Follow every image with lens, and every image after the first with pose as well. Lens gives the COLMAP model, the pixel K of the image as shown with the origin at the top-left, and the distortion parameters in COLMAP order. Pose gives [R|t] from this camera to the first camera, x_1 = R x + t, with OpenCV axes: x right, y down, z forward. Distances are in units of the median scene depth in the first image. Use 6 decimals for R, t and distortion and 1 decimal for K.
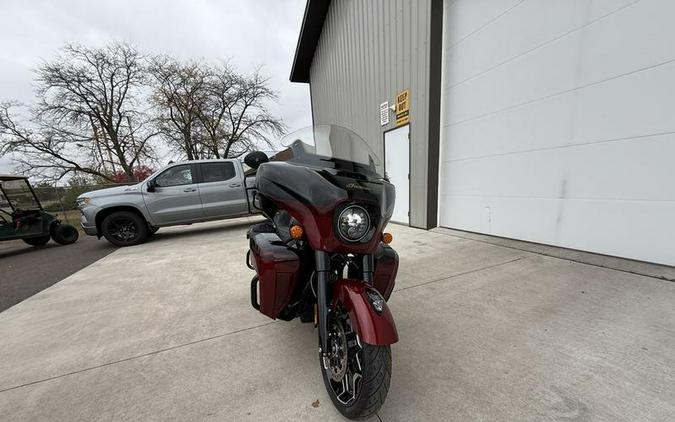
lens RADIAL K [[267.4, 0, 339.4], [0, 267.4, 254.8], [0, 0, 1]] dist [-0.001112, 0.000285]
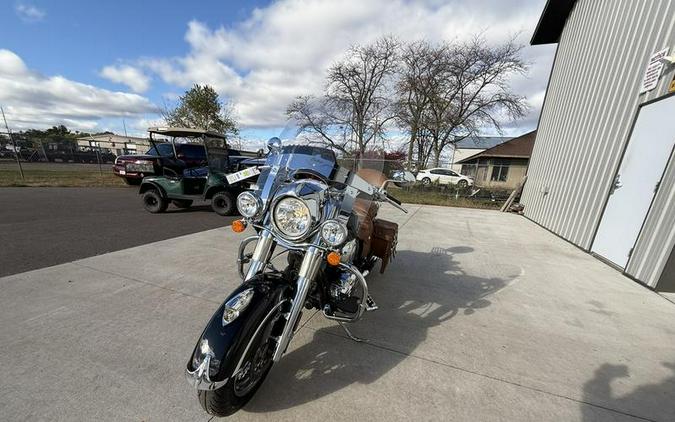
lens RADIAL K [[267.4, 0, 340.4], [0, 267.4, 254.7], [0, 0, 1]] dist [-0.001112, 0.000285]
pose [[0.715110, 0.309723, -0.626650, 0.099824], [-0.278497, 0.948495, 0.150985, -0.035571], [0.641138, 0.066549, 0.764535, 0.098402]]
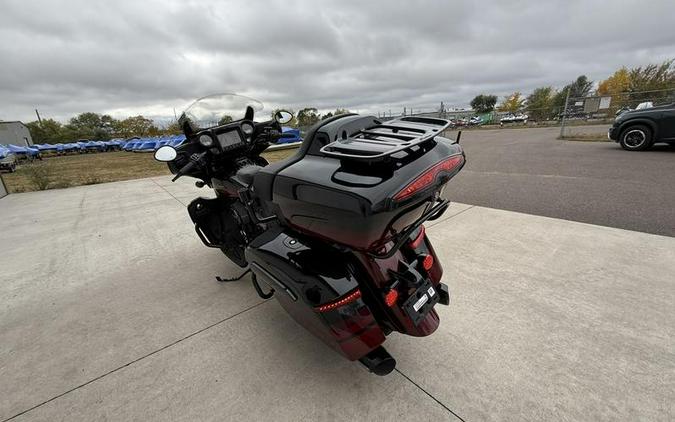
lens RADIAL K [[268.4, 0, 340.3], [0, 268.4, 209.0], [0, 0, 1]] dist [0.000774, -0.000310]
pose [[-0.939613, 0.211273, -0.269242, -0.018204], [0.037170, 0.845051, 0.533392, -0.104318], [0.340214, 0.491175, -0.801874, 0.375572]]
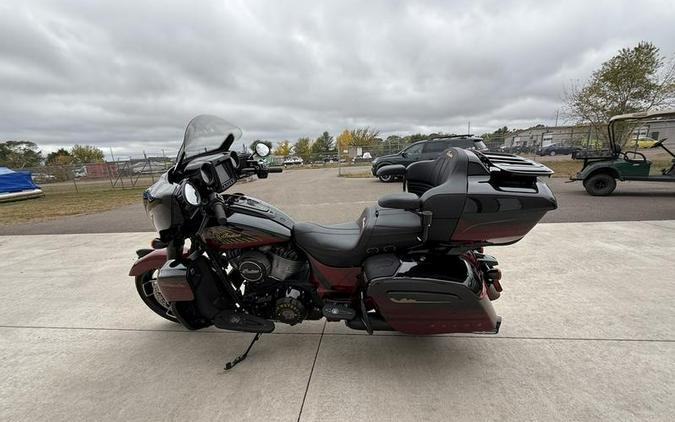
lens RADIAL K [[268.4, 0, 341.7], [0, 268.4, 228.9], [0, 0, 1]] dist [0.000774, -0.000310]
pose [[-0.461847, 0.312914, -0.829929, 0.097306], [-0.153220, 0.893487, 0.422142, -0.091979], [0.873625, 0.322127, -0.364709, 0.288095]]
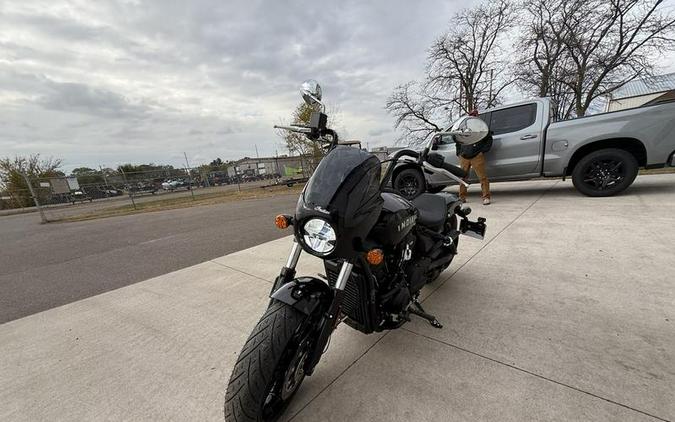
lens RADIAL K [[268.4, 0, 341.0], [0, 268.4, 254.0], [0, 0, 1]] dist [0.000774, -0.000310]
pose [[0.434319, 0.299125, -0.849642, 0.091420], [-0.166104, 0.953671, 0.250840, -0.030408], [0.885311, 0.032184, 0.463884, 0.121070]]
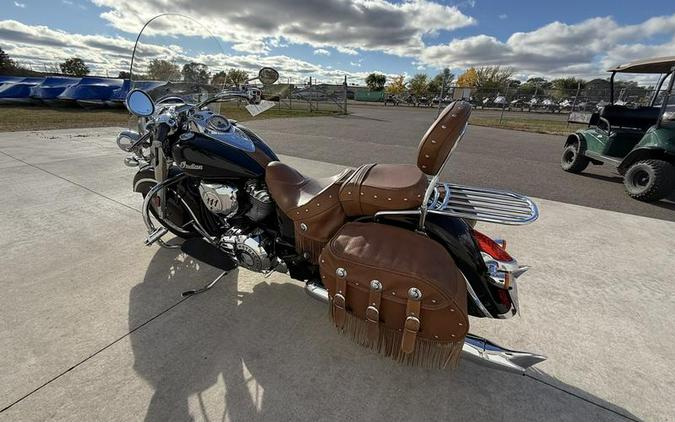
lens RADIAL K [[268.4, 0, 340.4], [0, 268.4, 196.9], [0, 0, 1]] dist [0.000774, -0.000310]
pose [[-0.780069, 0.256769, -0.570581, 0.022730], [-0.149177, 0.809297, 0.568141, -0.104167], [0.607650, 0.528307, -0.593004, 0.362739]]
